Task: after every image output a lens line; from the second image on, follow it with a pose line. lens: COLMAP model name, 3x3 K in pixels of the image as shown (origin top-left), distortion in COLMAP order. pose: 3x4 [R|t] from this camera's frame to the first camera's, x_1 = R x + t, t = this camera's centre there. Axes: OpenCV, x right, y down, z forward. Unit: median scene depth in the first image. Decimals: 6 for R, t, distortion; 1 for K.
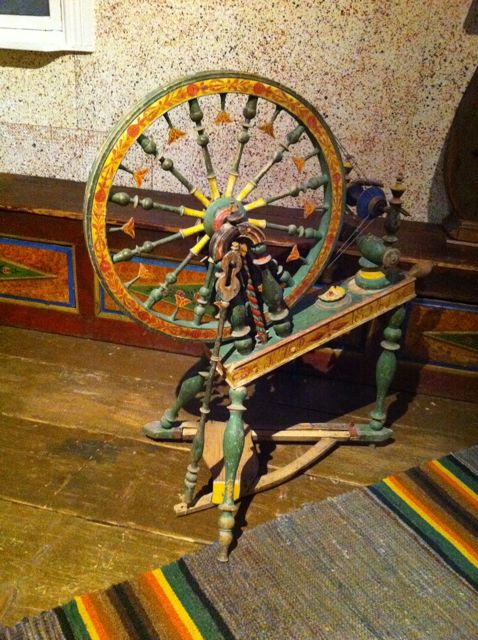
lens RADIAL K [[620.9, 0, 239.0], [0, 620.9, 320.0], [0, 0, 1]] dist [0.092961, -0.282716]
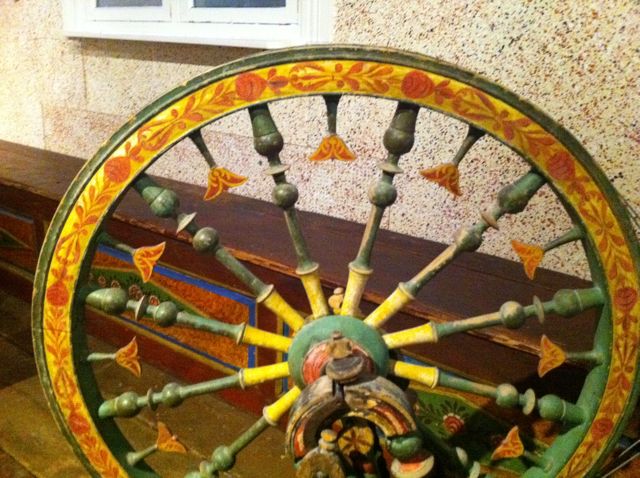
lens RADIAL K [[620.9, 0, 306.8], [0, 620.9, 241.5], [0, 0, 1]] dist [0.092961, -0.282716]
pose [[0.909333, 0.102751, -0.403182, 0.136910], [-0.156512, 0.982328, -0.102648, -0.204102], [0.385509, 0.156444, 0.909345, 0.582014]]
